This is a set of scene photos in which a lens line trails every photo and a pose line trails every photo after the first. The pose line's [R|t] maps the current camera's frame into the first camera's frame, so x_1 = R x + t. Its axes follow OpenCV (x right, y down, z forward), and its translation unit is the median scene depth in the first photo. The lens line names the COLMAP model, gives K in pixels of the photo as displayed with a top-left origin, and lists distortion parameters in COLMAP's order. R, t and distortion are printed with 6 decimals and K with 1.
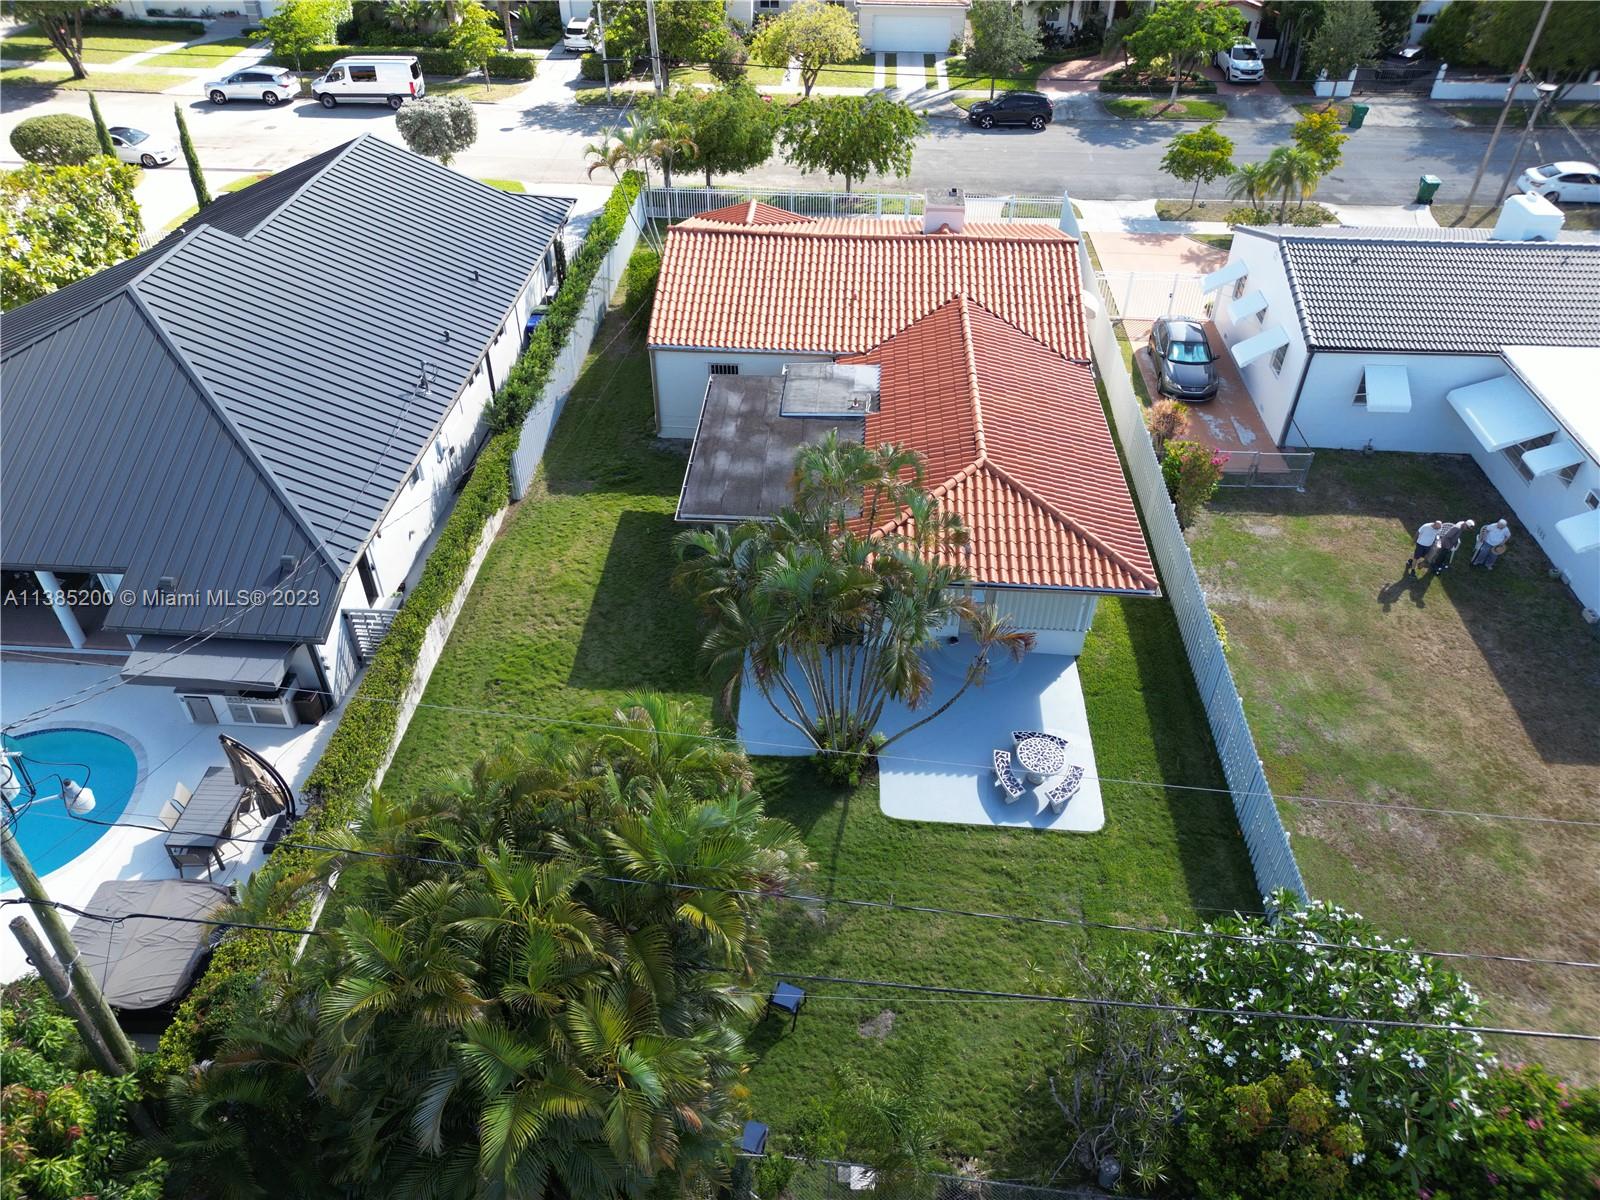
lens RADIAL K [[1122.5, 0, 806.3], [0, 1122.5, 595.4], [0, 0, 1]] dist [0.092825, -0.097056]
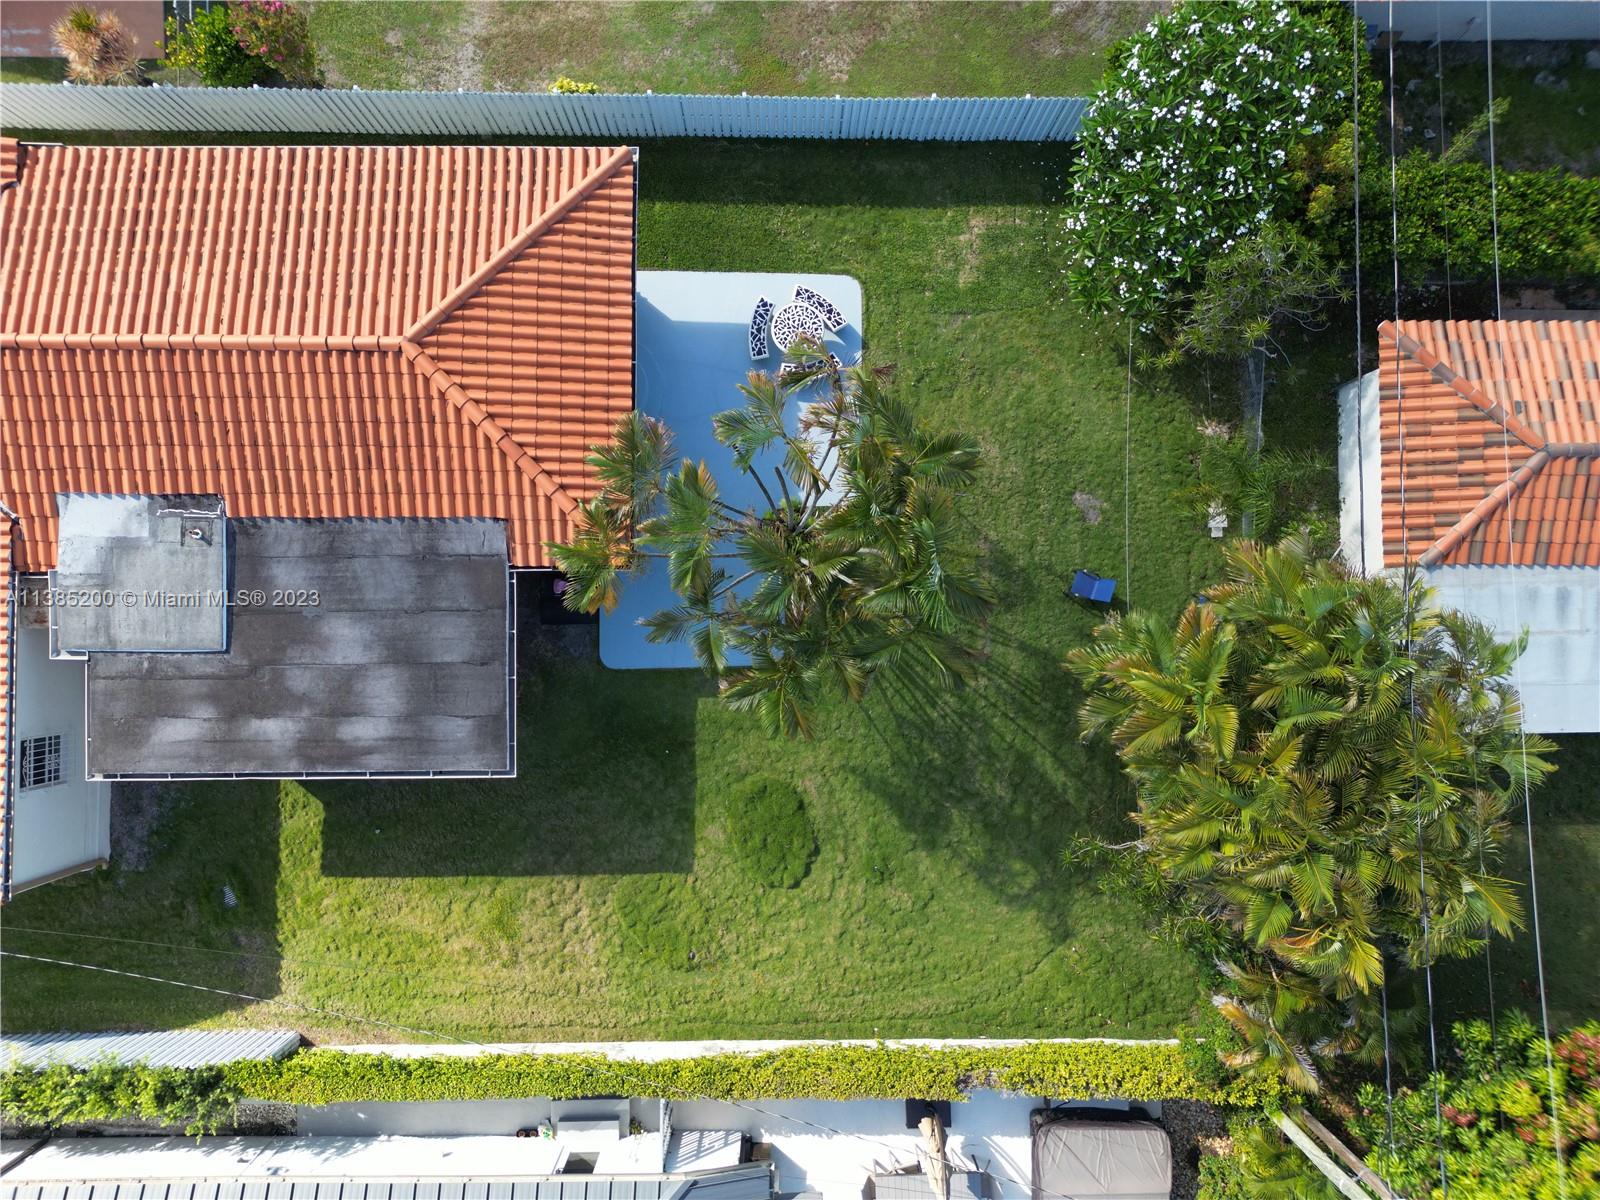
lens RADIAL K [[1112.3, 0, 800.0], [0, 1112.3, 600.0], [0, 0, 1]] dist [0.045556, -0.001162]
pose [[-0.055003, -0.998337, 0.017259, -0.024840], [0.621154, -0.020679, 0.783415, -0.507378], [-0.781756, 0.053811, 0.621259, 0.393605]]
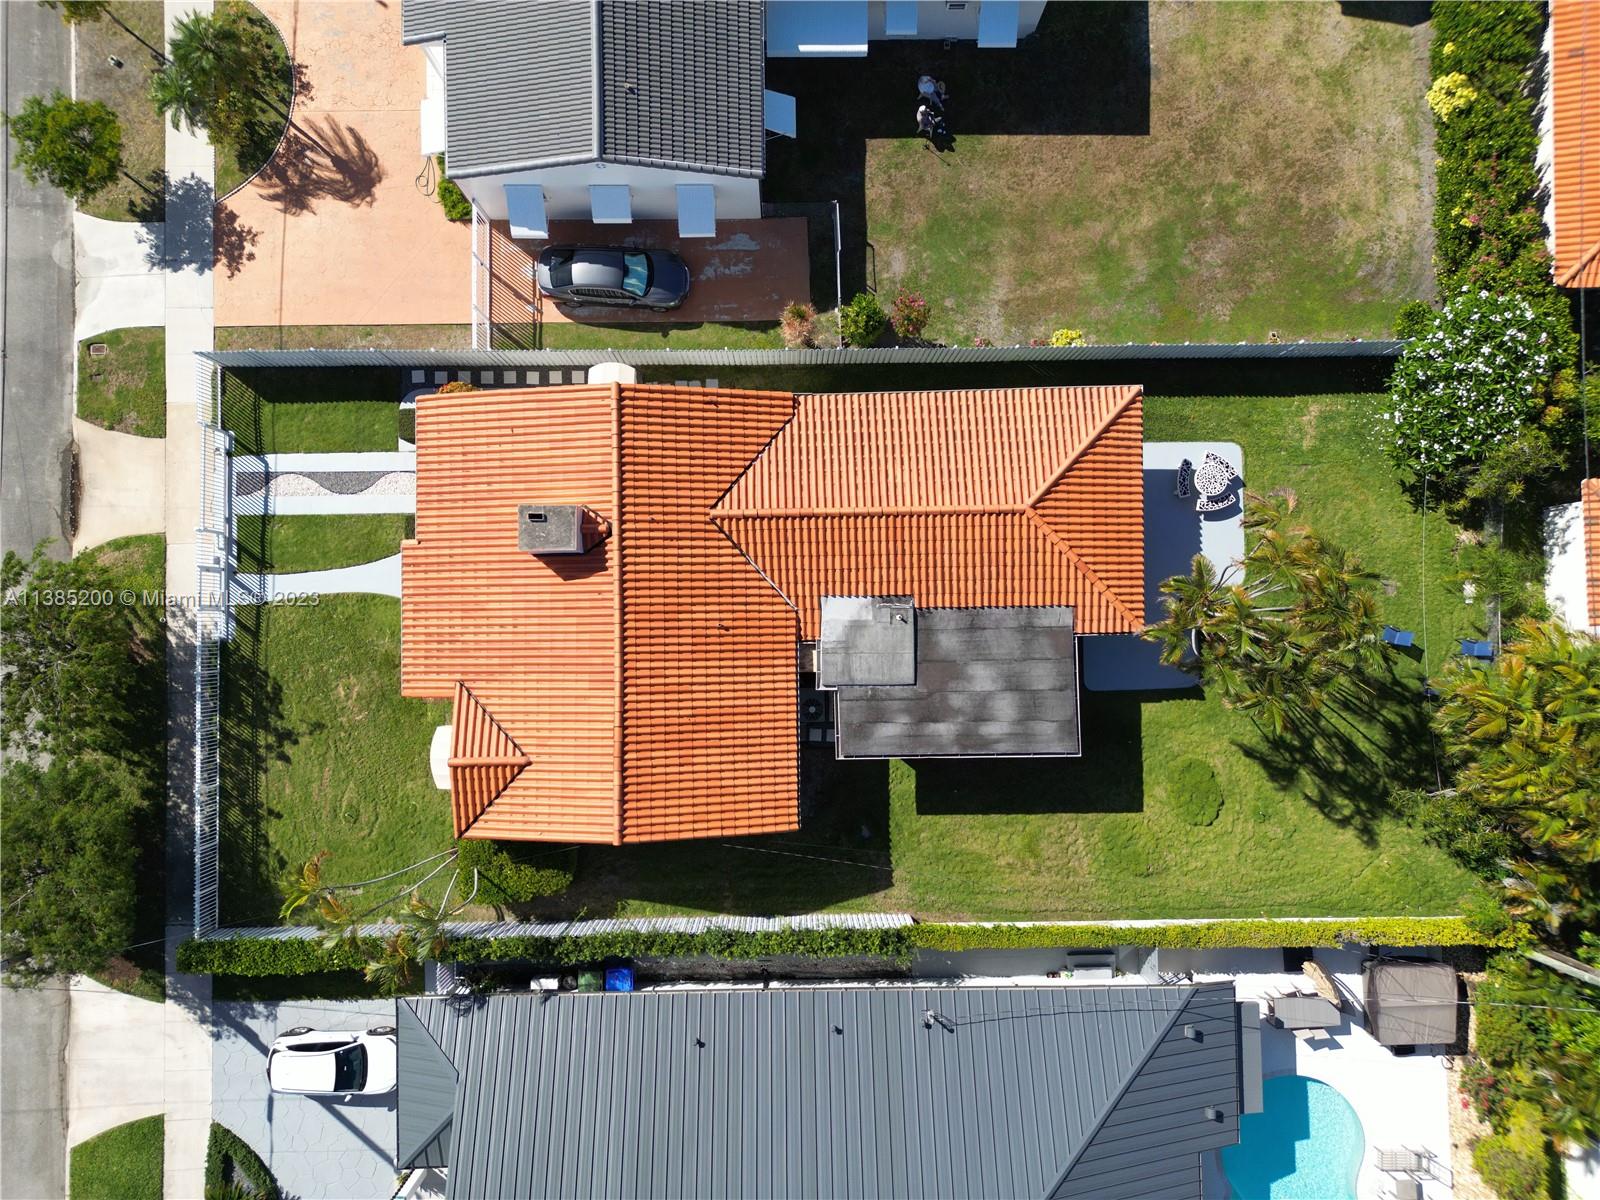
lens RADIAL K [[1122.5, 0, 806.3], [0, 1122.5, 595.4], [0, 0, 1]] dist [0.092825, -0.097056]
pose [[-0.069812, -0.997383, 0.018809, 0.057082], [0.613009, -0.028018, 0.789579, -1.215258], [-0.786985, 0.066652, 0.613361, 0.451149]]
